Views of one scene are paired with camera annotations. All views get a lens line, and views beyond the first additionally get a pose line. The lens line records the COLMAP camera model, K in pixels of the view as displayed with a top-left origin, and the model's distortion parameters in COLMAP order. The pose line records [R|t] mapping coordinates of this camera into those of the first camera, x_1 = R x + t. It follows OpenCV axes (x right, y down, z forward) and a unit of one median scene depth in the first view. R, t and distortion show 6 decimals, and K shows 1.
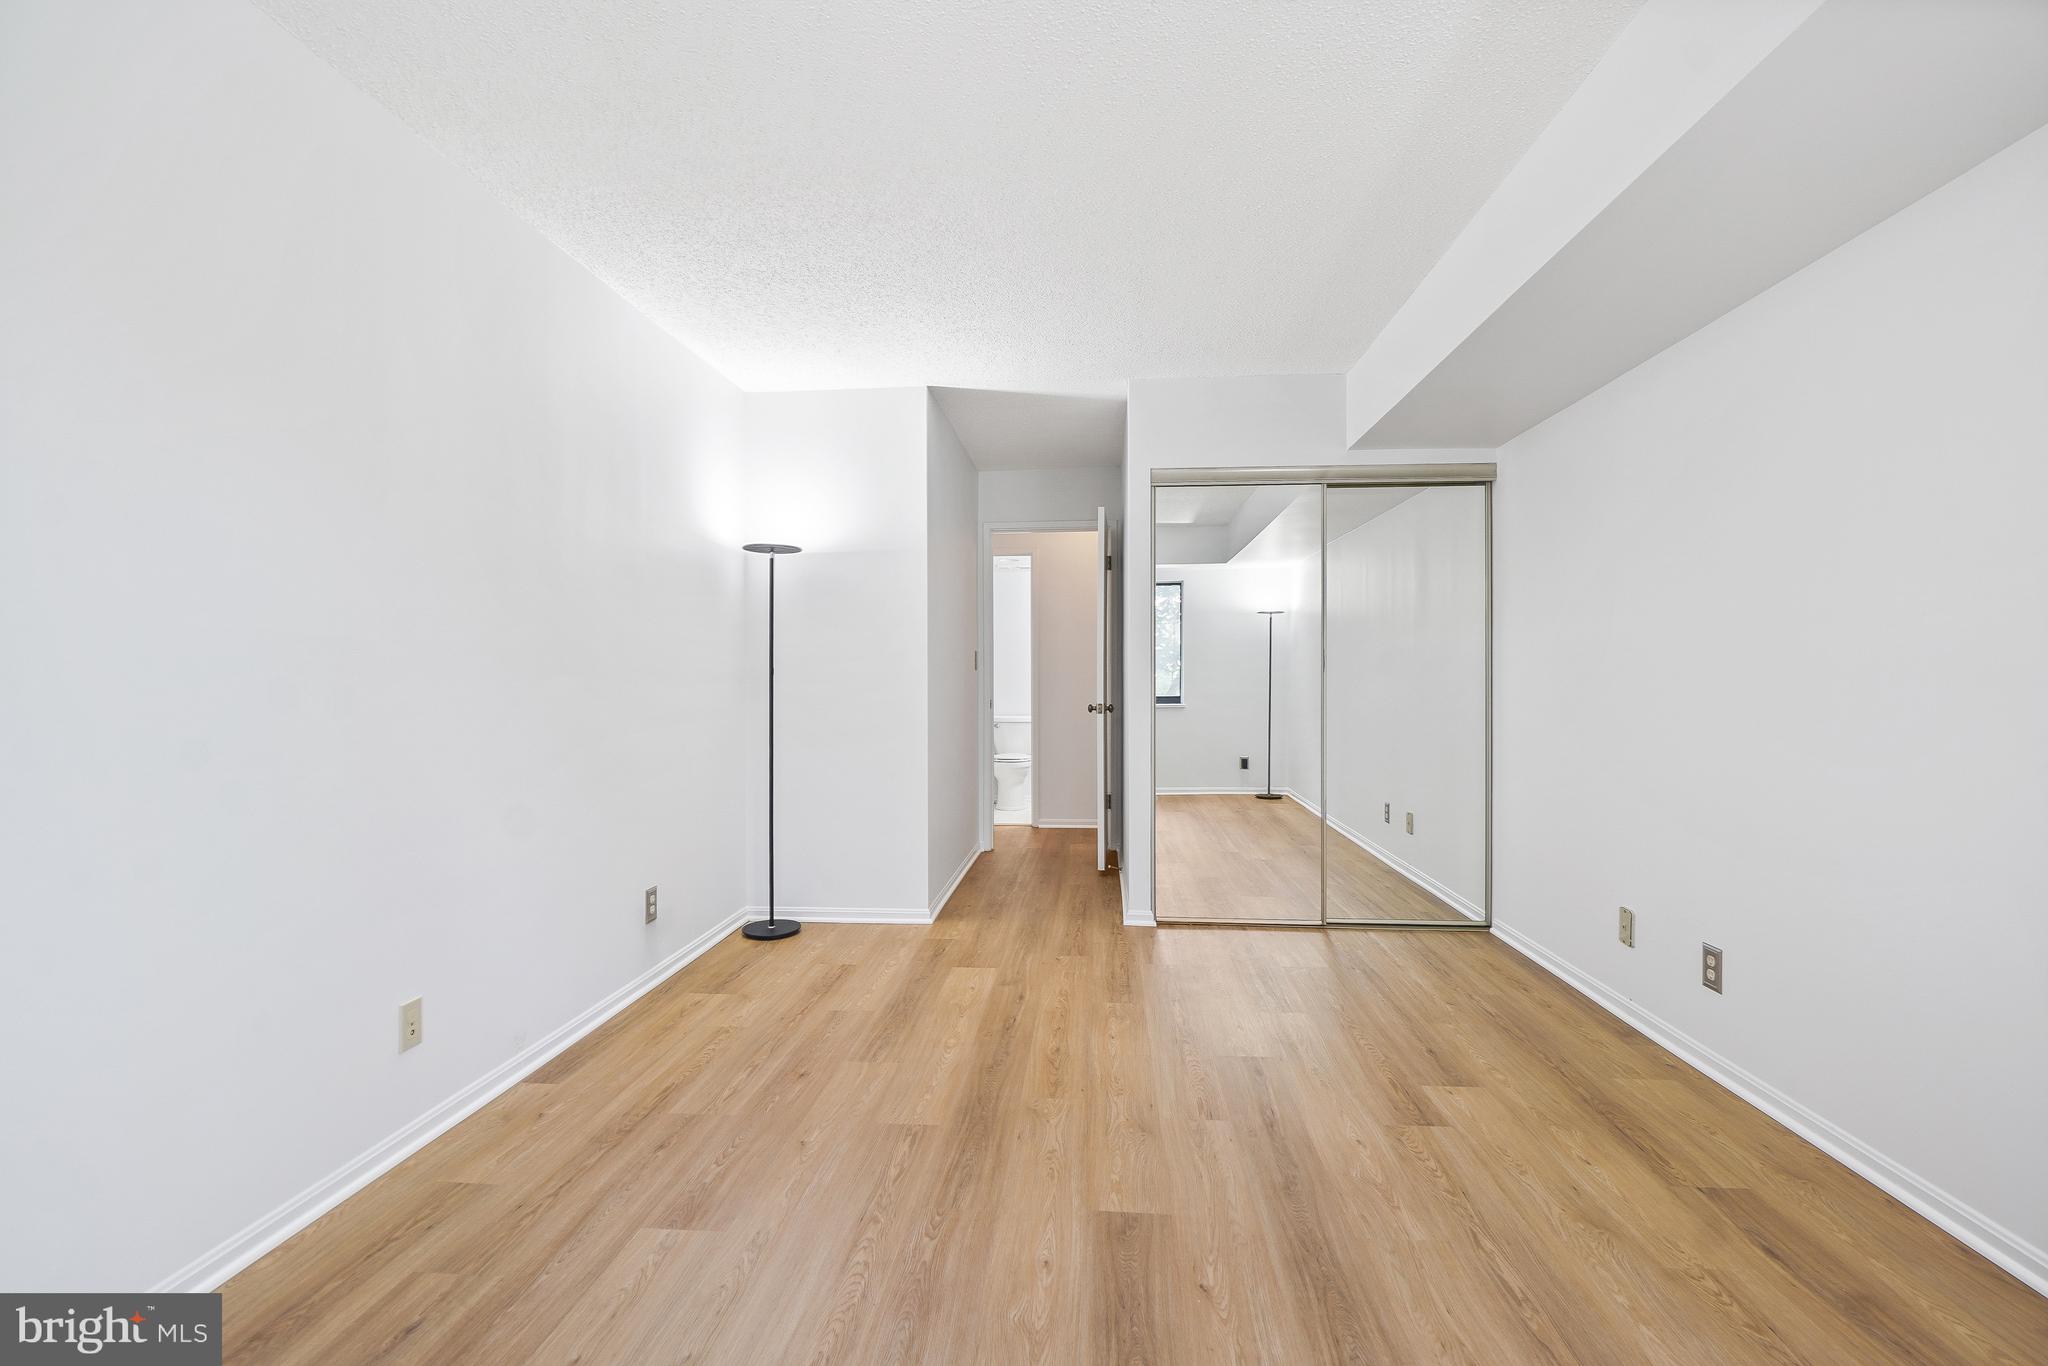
lens RADIAL K [[894.8, 0, 1031.3], [0, 894.8, 673.4], [0, 0, 1]] dist [-0.001778, -0.000237]
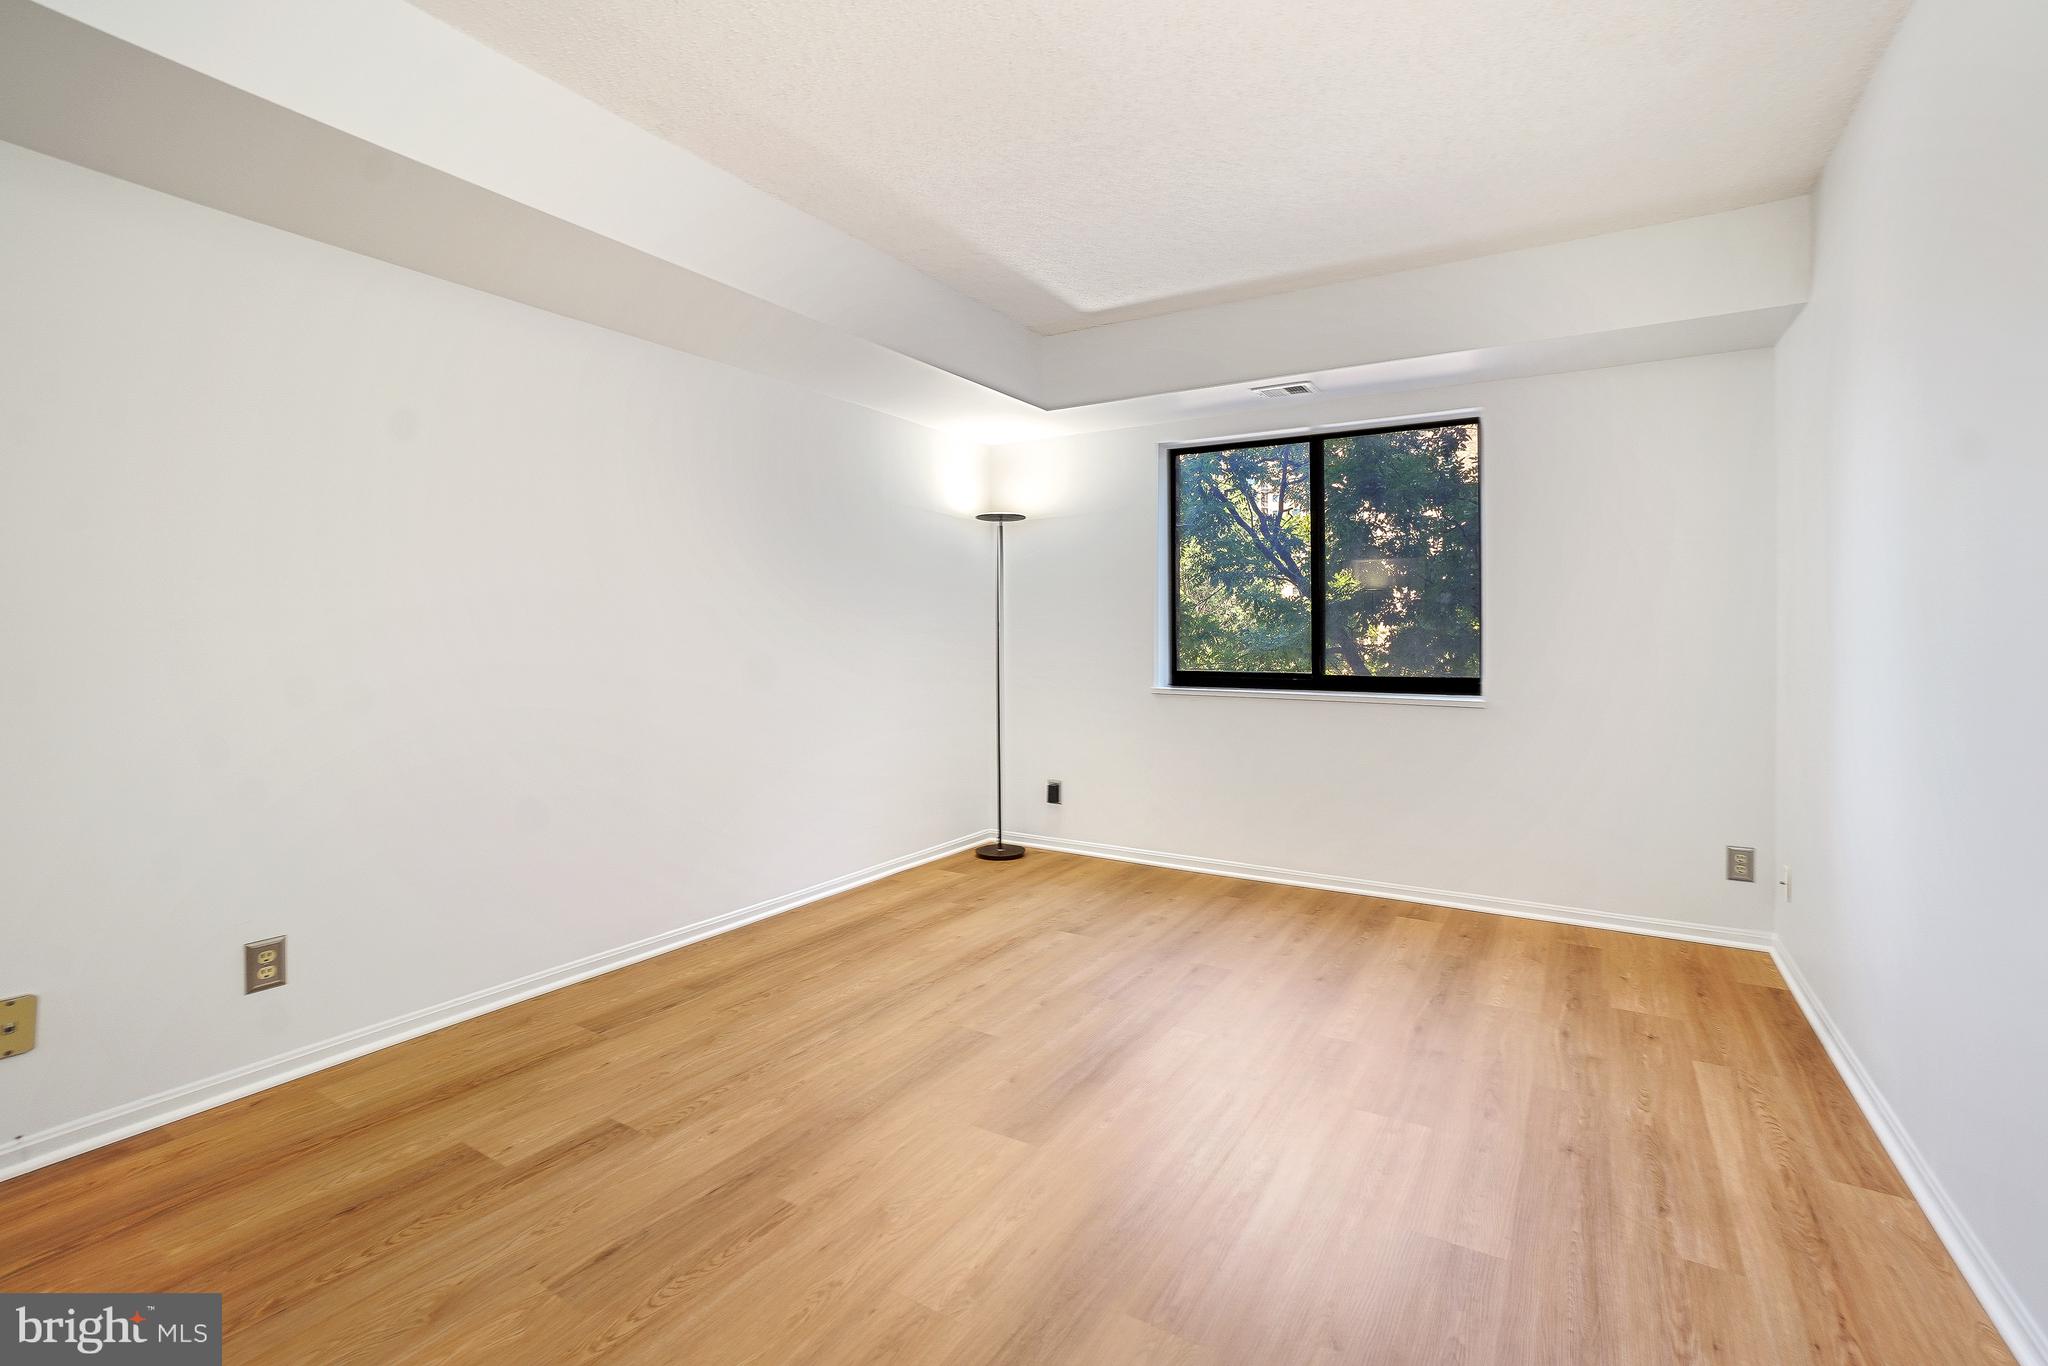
lens RADIAL K [[914.1, 0, 1025.1], [0, 914.1, 636.1], [0, 0, 1]] dist [-0.038045, 0.000060]
pose [[-0.886696, 0.001536, 0.462350, -0.346078], [-0.002663, 0.999961, -0.008430, 0.014690], [-0.462345, -0.008707, -0.886658, 1.647045]]
